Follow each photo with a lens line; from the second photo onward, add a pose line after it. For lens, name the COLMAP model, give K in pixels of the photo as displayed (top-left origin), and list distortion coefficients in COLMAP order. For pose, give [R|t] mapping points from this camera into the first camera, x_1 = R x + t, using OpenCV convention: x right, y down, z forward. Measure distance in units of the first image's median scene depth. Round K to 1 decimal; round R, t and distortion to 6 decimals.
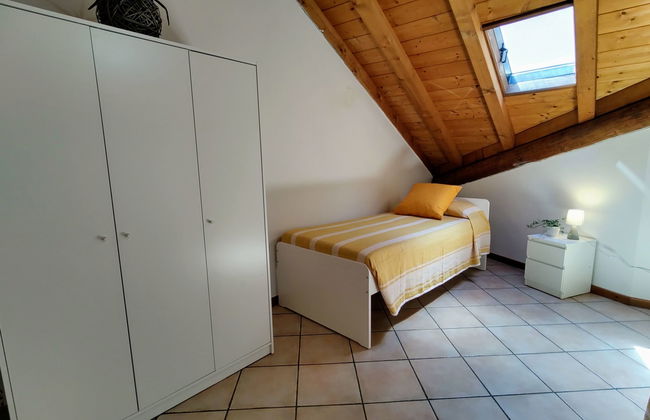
lens RADIAL K [[332.4, 0, 331.3], [0, 332.4, 210.1], [0, 0, 1]] dist [0.000785, 0.000749]
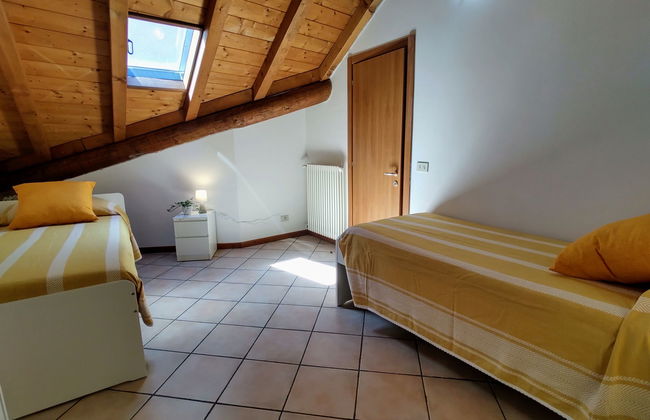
lens RADIAL K [[332.4, 0, 331.3], [0, 332.4, 210.1], [0, 0, 1]] dist [0.000785, 0.000749]
pose [[0.185707, -0.168017, 0.968134, -0.396089], [0.158008, 0.977557, 0.139344, -0.022858], [-0.969818, 0.127096, 0.208087, 0.239035]]
